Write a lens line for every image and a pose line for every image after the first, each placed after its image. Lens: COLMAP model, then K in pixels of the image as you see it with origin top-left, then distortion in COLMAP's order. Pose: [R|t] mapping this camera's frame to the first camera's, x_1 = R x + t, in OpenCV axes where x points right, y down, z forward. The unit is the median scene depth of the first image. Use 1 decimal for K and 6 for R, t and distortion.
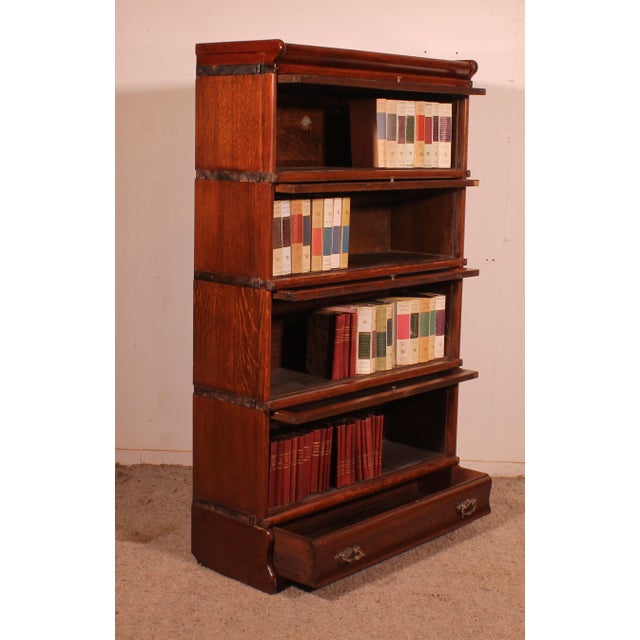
lens RADIAL K [[1122.6, 0, 274.8], [0, 1122.6, 306.2], [0, 0, 1]] dist [-0.115063, 0.000000]
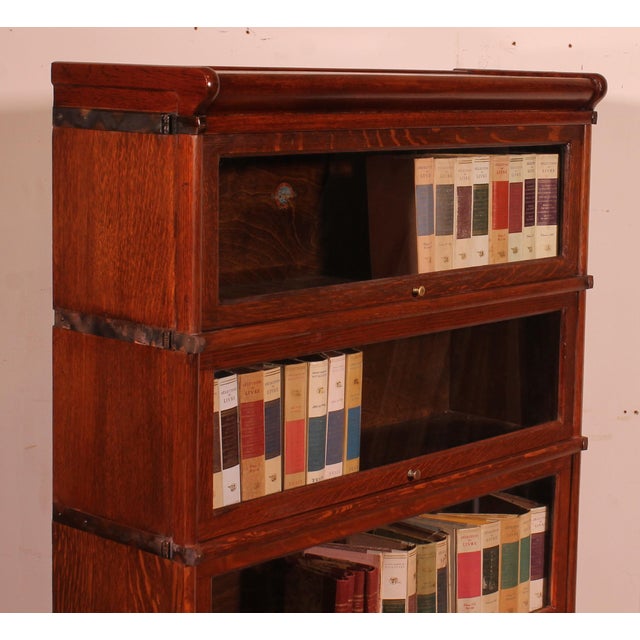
lens RADIAL K [[1588.4, 0, 419.1], [0, 1588.4, 235.9], [0, 0, 1]] dist [-0.048033, 0.000000]
pose [[0.998274, 0.000572, 0.058719, 0.051623], [0.002053, 0.999001, -0.044633, -0.121030], [-0.058686, 0.044676, 0.997276, 0.270216]]
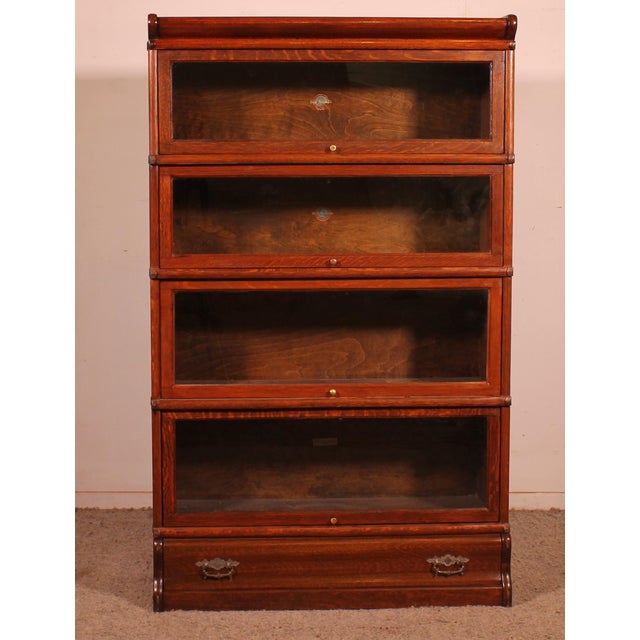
lens RADIAL K [[1381.5, 0, 276.6], [0, 1381.5, 270.2], [0, 0, 1]] dist [-0.083264, 0.000000]
pose [[0.730774, 0.040752, -0.681401, 0.808703], [-0.089430, 0.995328, -0.036383, 0.010668], [0.676736, 0.087526, 0.731005, 0.211485]]
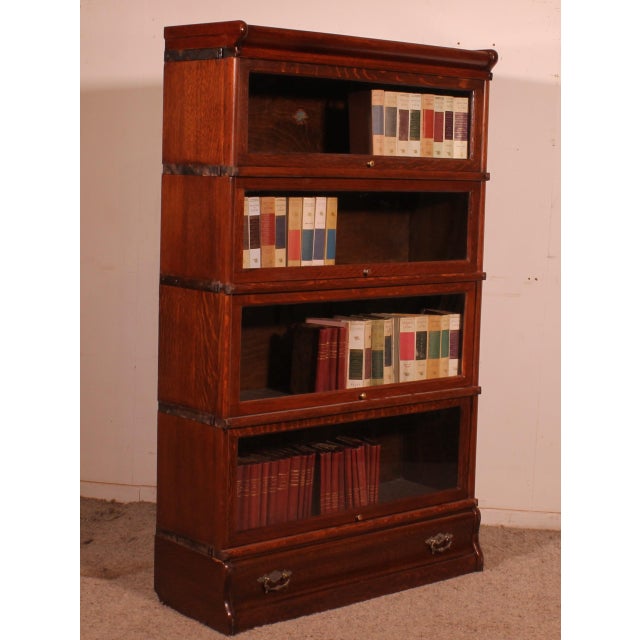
lens RADIAL K [[1326.3, 0, 348.0], [0, 1326.3, 287.3], [0, 0, 1]] dist [-0.098808, 0.000000]
pose [[0.996998, 0.020277, -0.074724, 0.161486], [-0.024637, 0.998019, -0.057897, 0.037454], [0.073402, 0.059564, 0.995522, -0.058978]]
